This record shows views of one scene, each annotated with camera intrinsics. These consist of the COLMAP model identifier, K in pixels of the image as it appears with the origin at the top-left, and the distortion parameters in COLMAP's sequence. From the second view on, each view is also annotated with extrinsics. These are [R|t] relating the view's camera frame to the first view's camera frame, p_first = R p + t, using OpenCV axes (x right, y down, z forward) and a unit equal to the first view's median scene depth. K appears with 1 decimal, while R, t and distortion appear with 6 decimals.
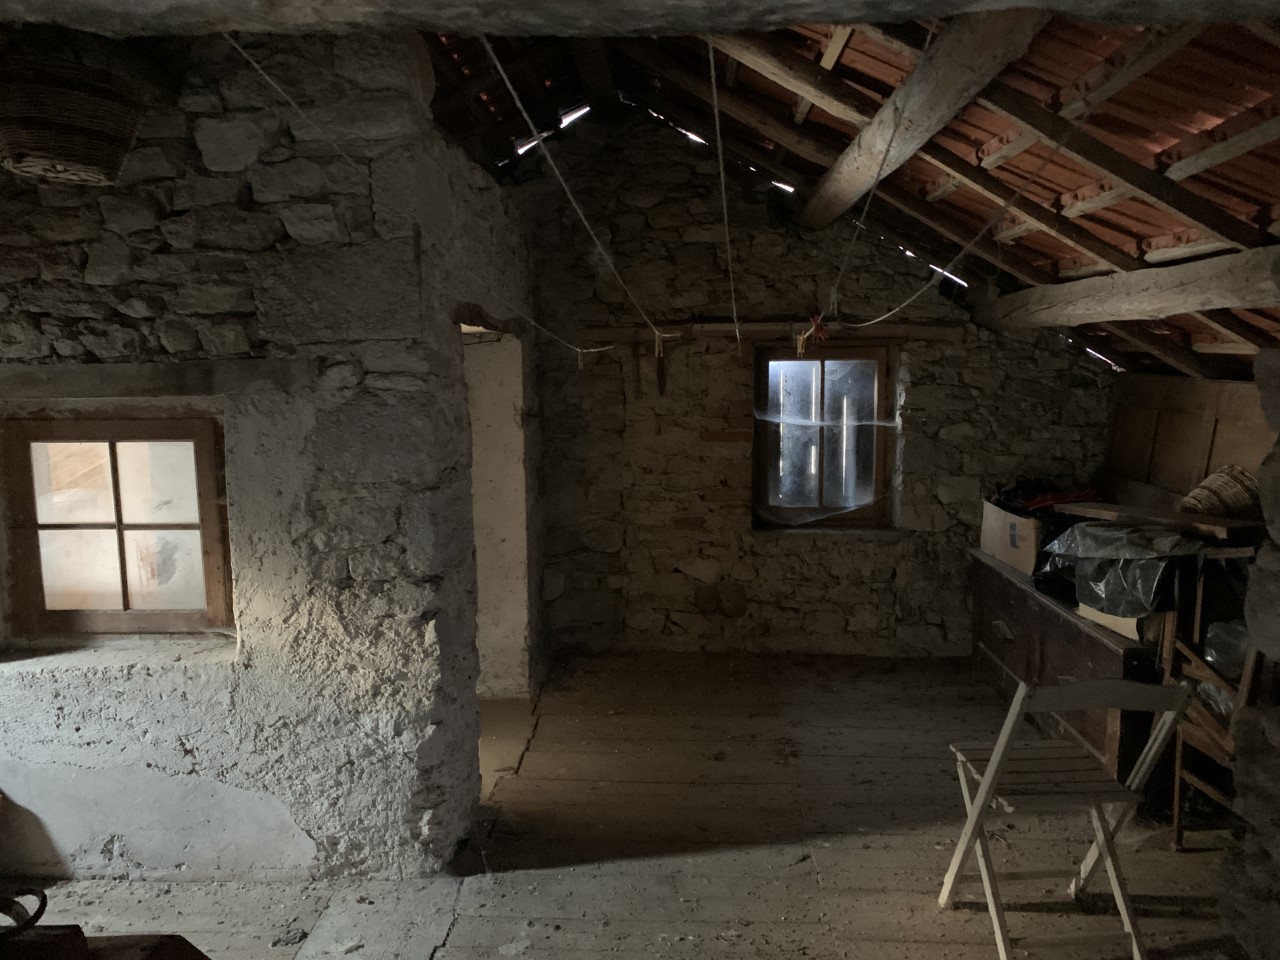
lens RADIAL K [[971.6, 0, 640.0], [0, 971.6, 480.0], [0, 0, 1]] dist [0.043274, -0.054031]
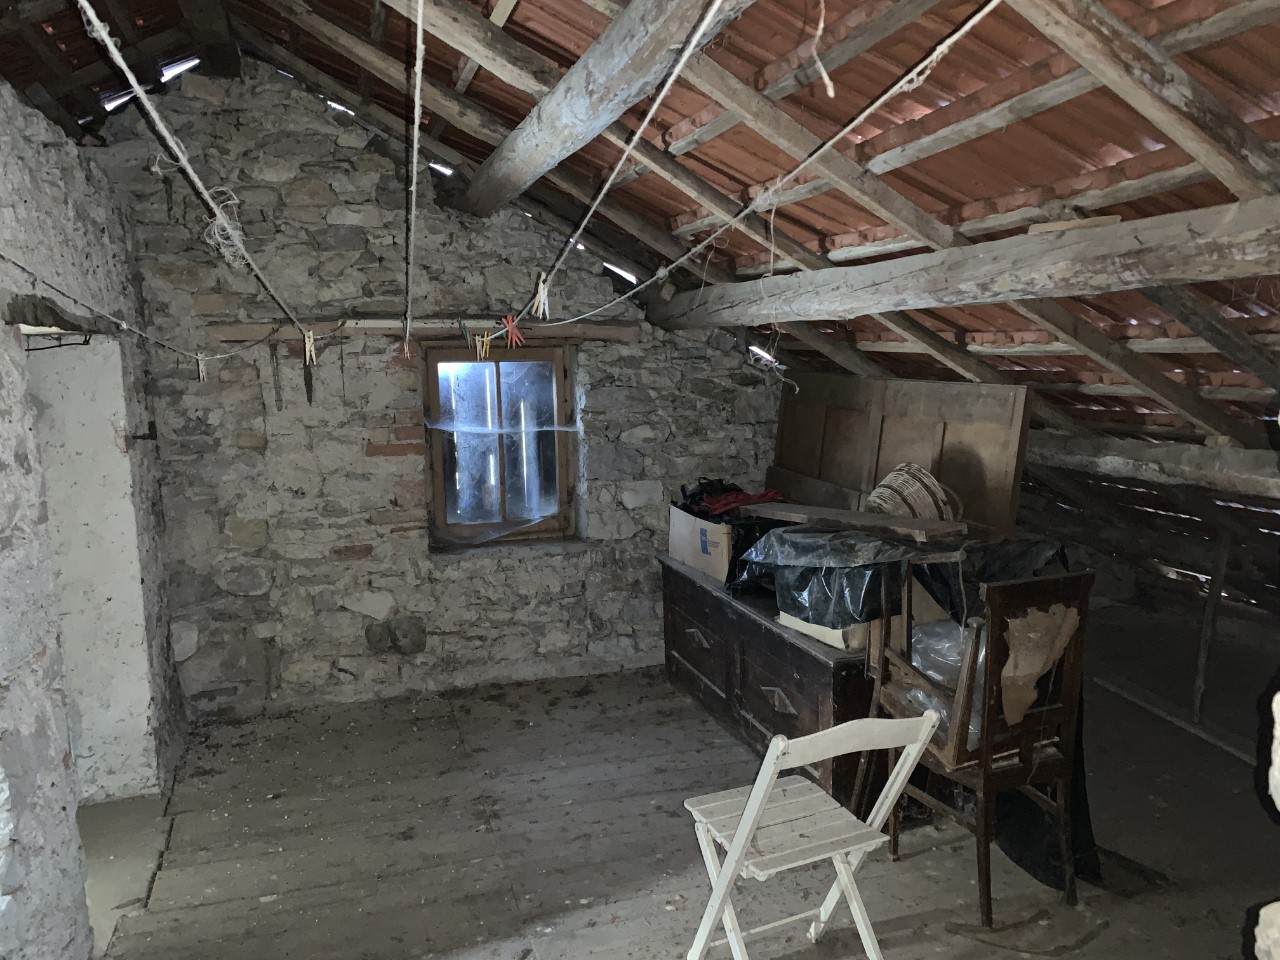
lens RADIAL K [[900.0, 0, 606.1], [0, 900.0, 464.9], [0, 0, 1]] dist [0.134609, -0.272540]
pose [[0.939149, -0.052921, 0.339408, -0.009457], [0.051098, 0.998591, 0.014312, -0.034473], [-0.339688, 0.003902, 0.940530, 0.175729]]
